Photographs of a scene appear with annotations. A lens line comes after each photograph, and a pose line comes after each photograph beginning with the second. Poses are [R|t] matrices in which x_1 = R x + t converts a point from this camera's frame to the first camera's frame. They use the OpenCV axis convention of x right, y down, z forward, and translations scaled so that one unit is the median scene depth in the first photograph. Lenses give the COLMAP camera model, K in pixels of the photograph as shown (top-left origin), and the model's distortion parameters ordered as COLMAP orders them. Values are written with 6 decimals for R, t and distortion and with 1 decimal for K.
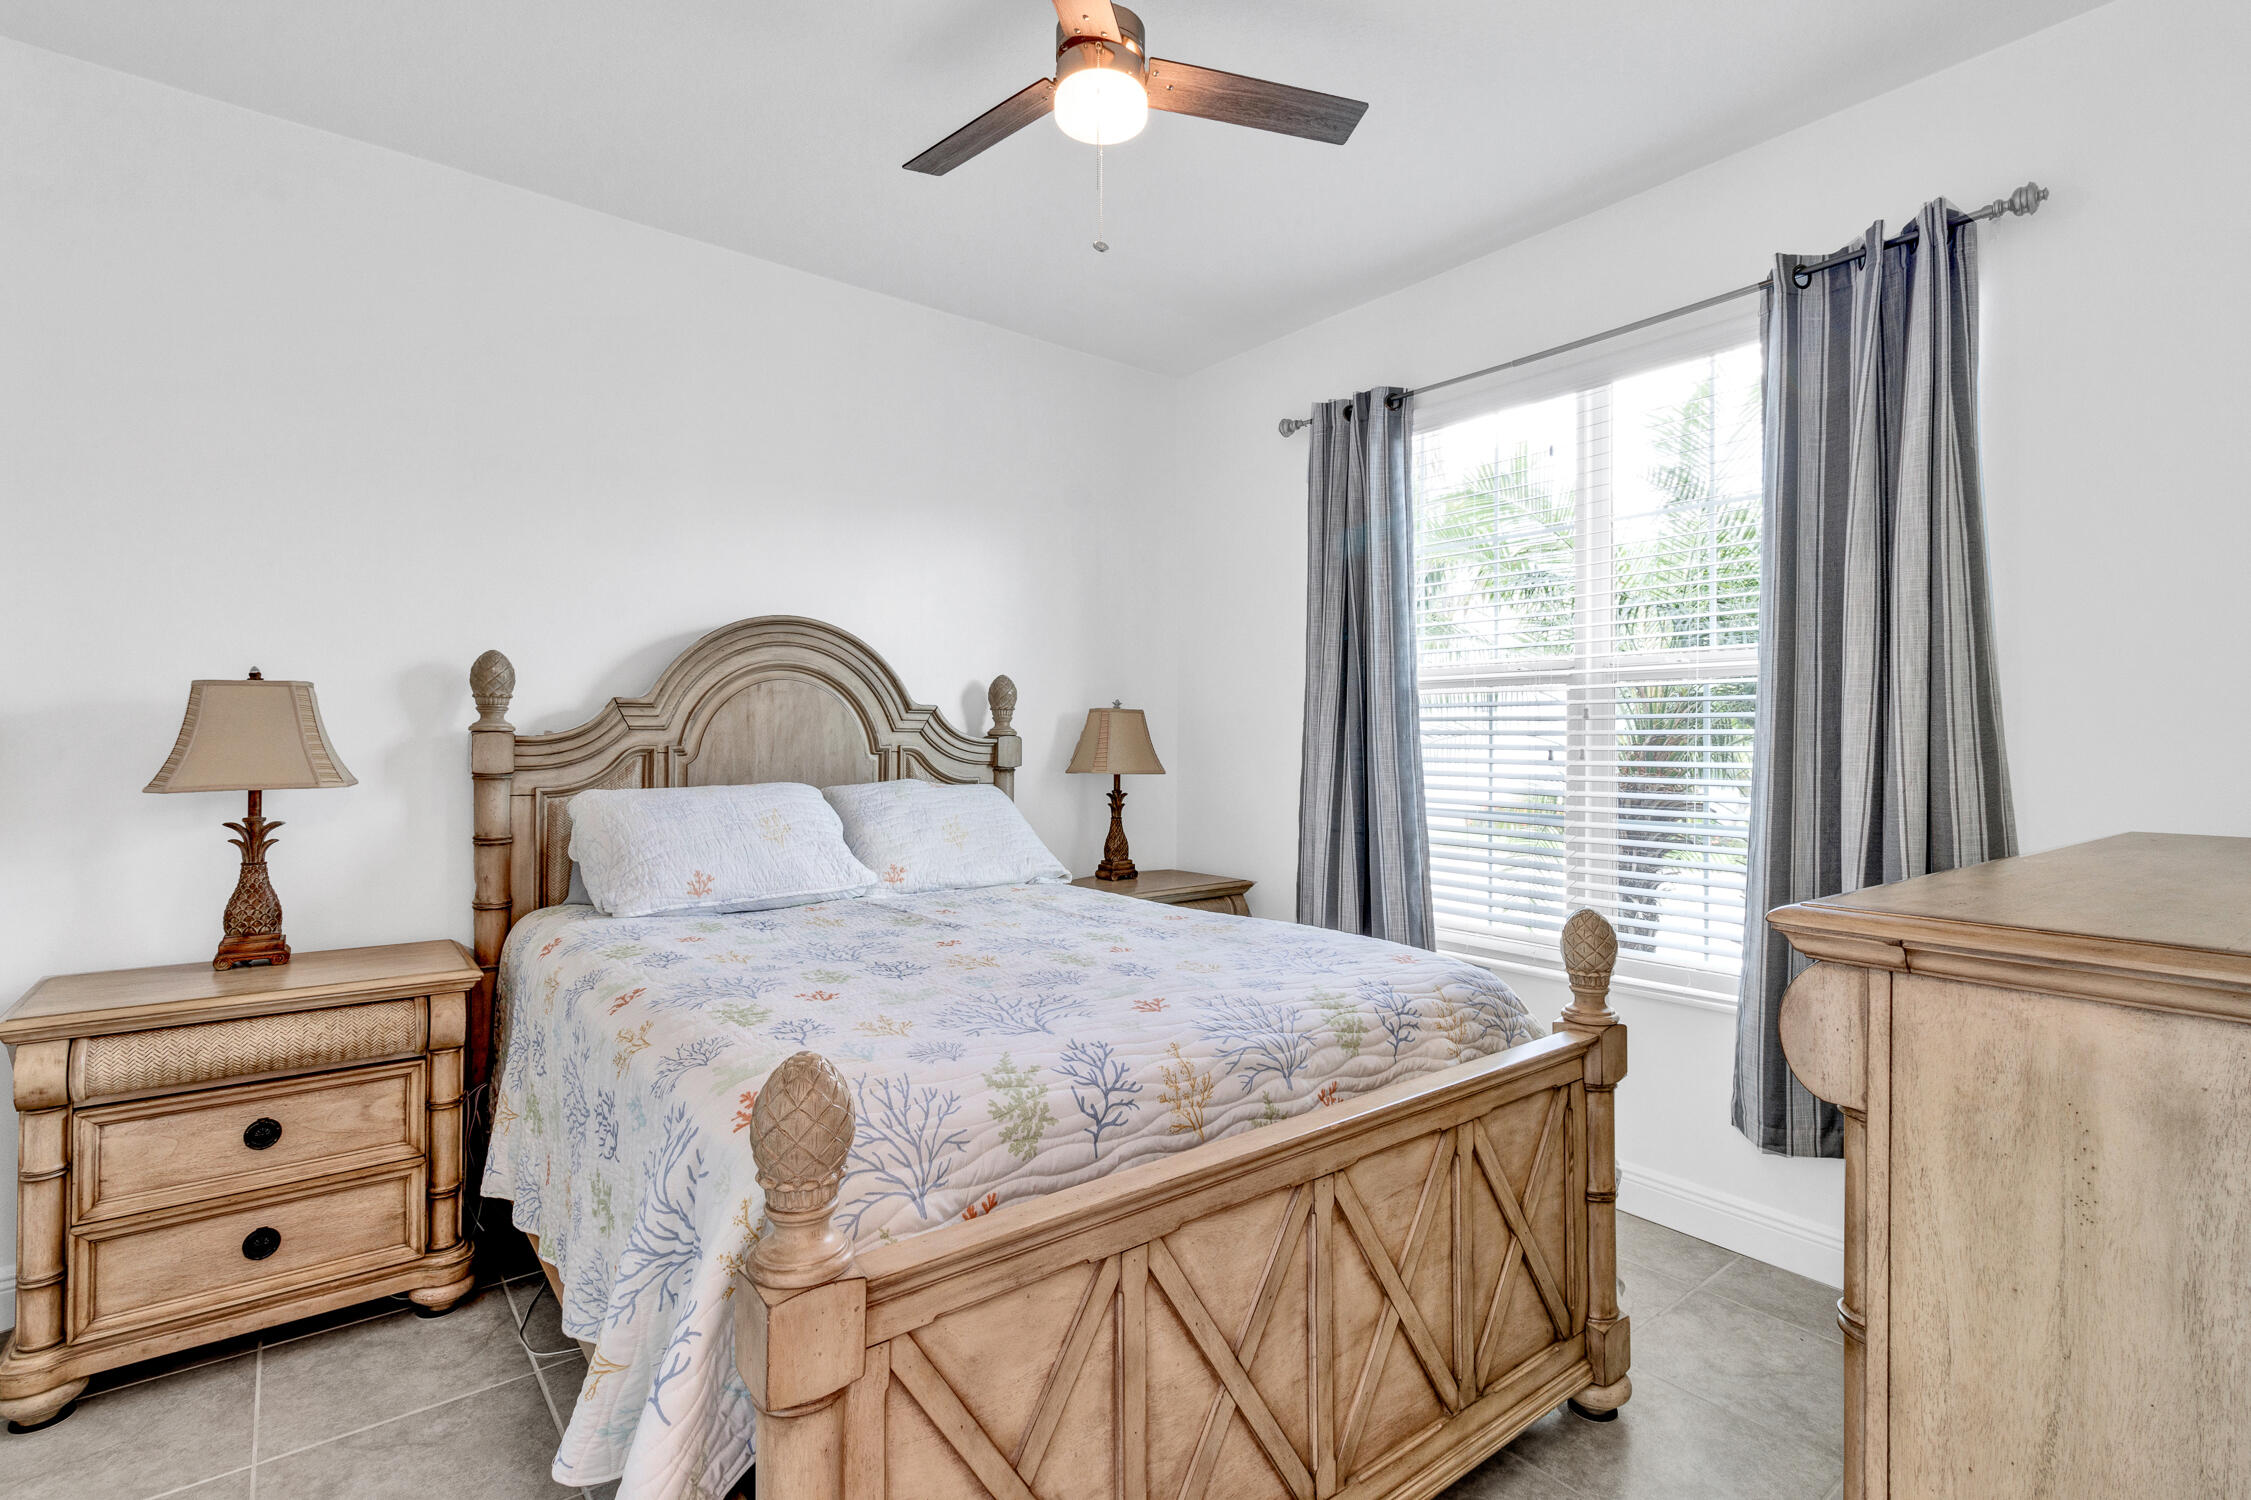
lens RADIAL K [[1040.3, 0, 1124.2], [0, 1040.3, 739.5], [0, 0, 1]] dist [-0.000970, 0.000402]
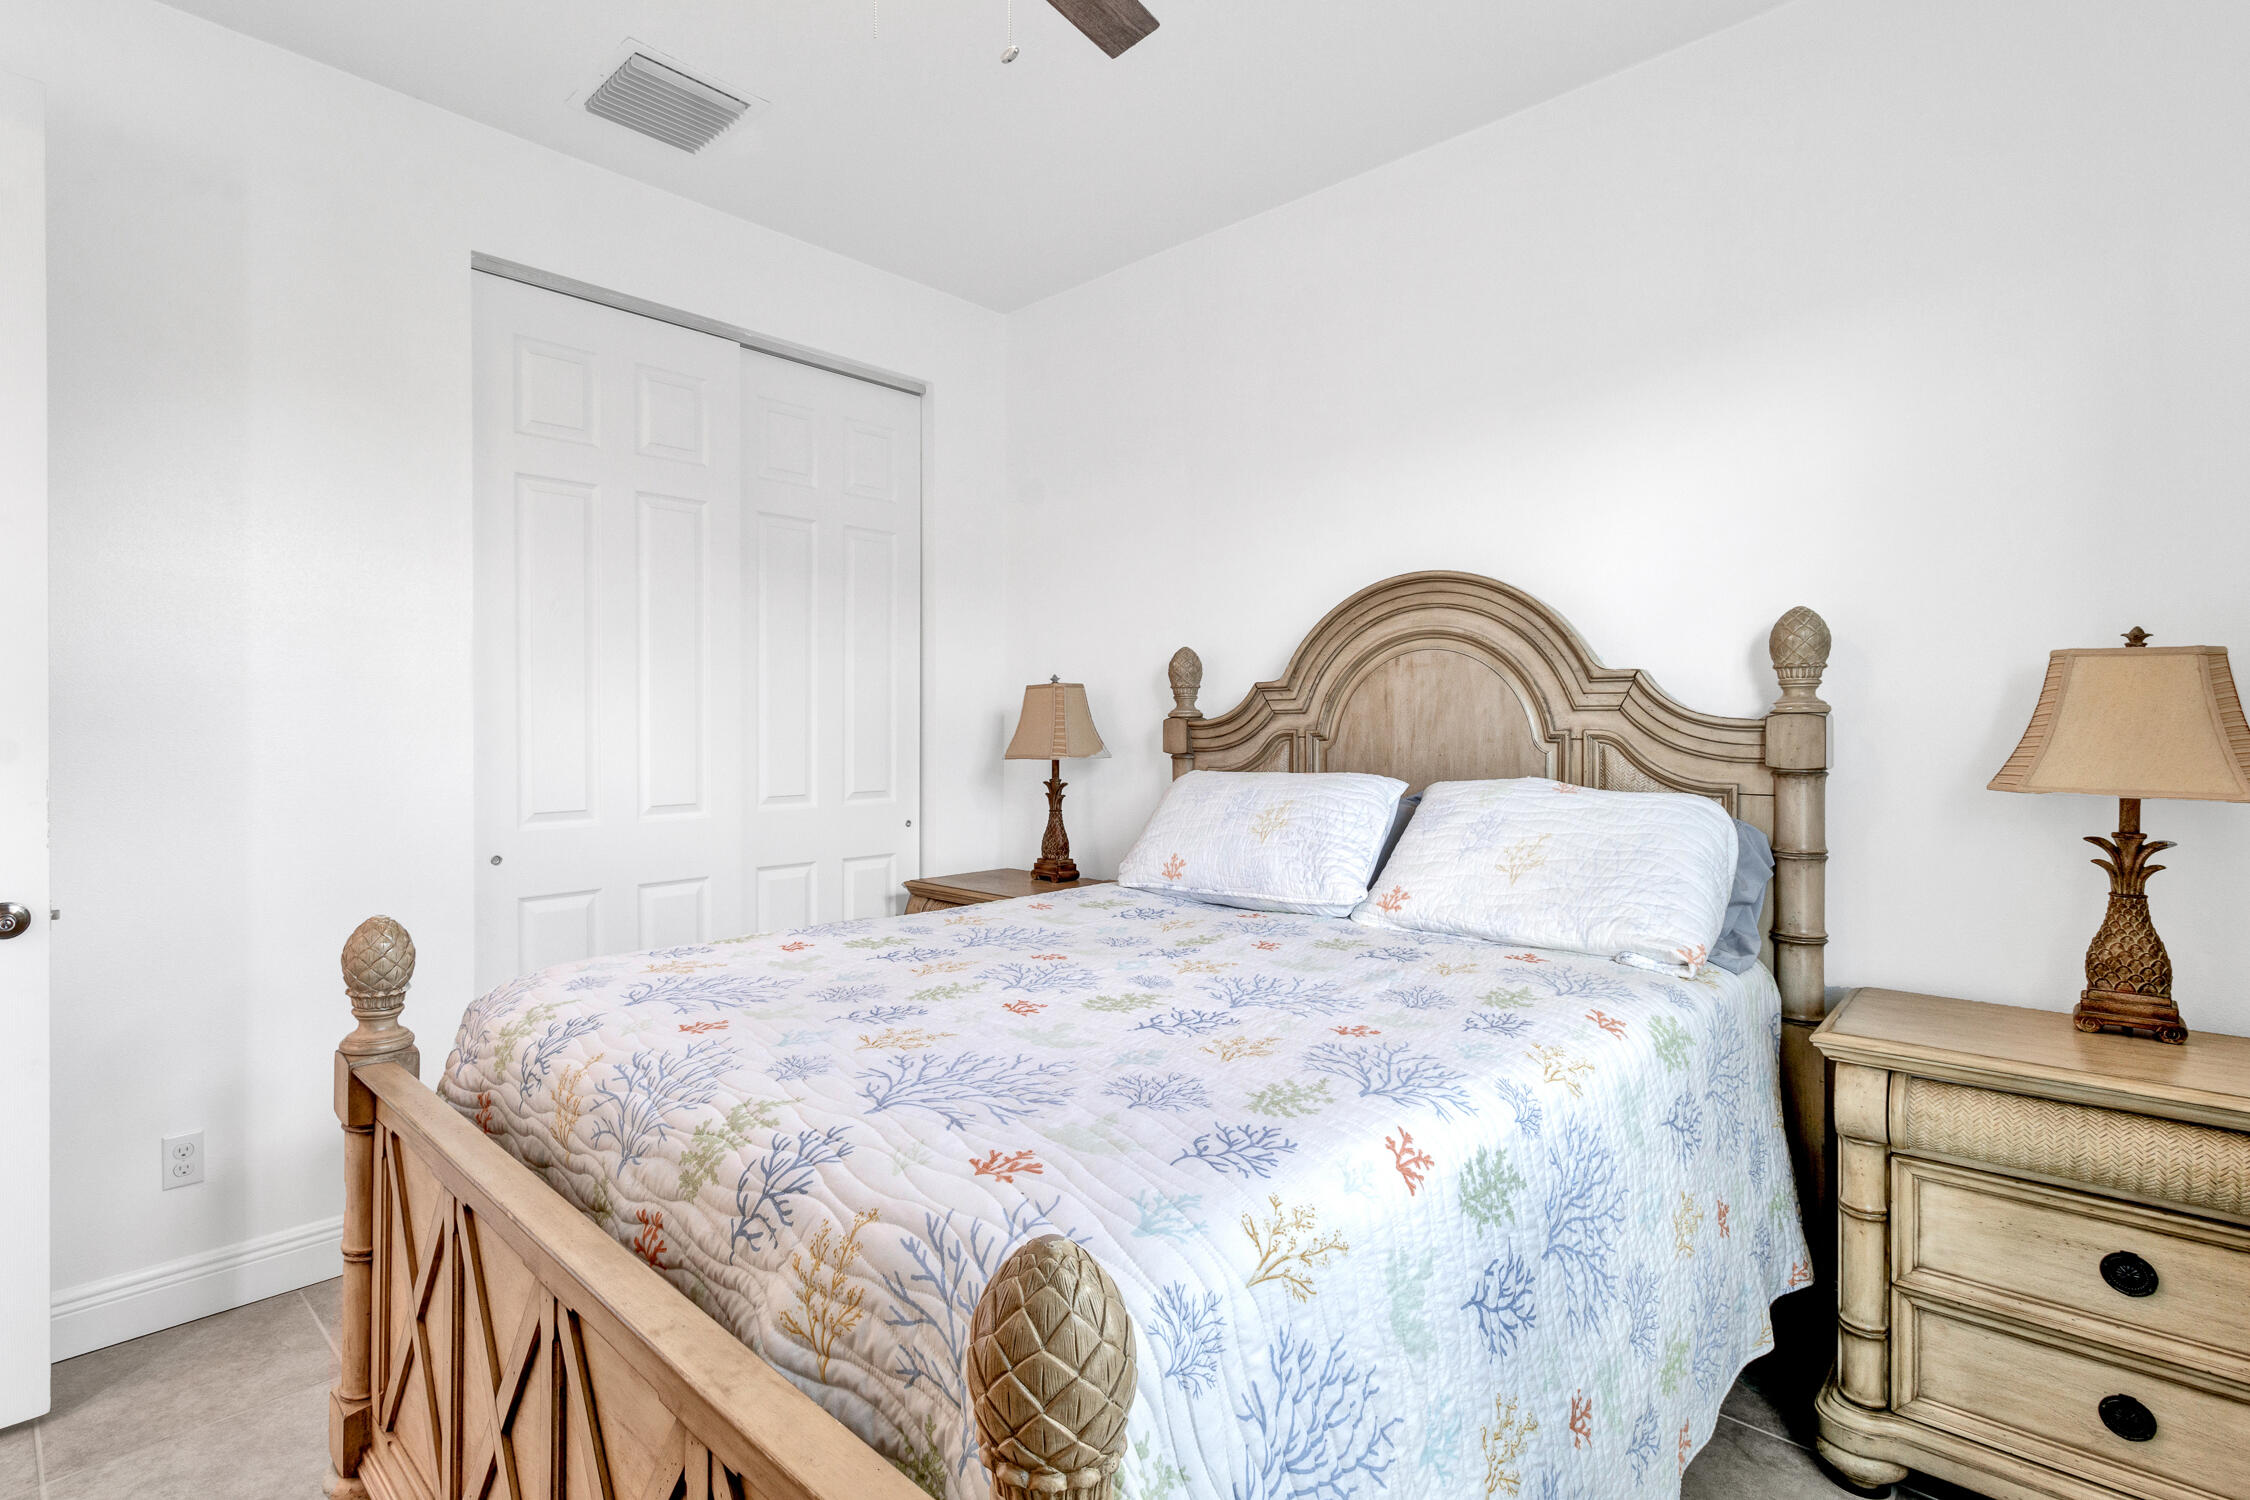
lens RADIAL K [[1062.6, 0, 1123.2], [0, 1062.6, 735.0], [0, 0, 1]] dist [0.001212, 0.000453]
pose [[0.144567, -0.005938, -0.989477, 0.485755], [-0.008114, 0.999941, -0.007186, 0.018436], [0.989462, 0.009068, 0.144510, 0.665341]]
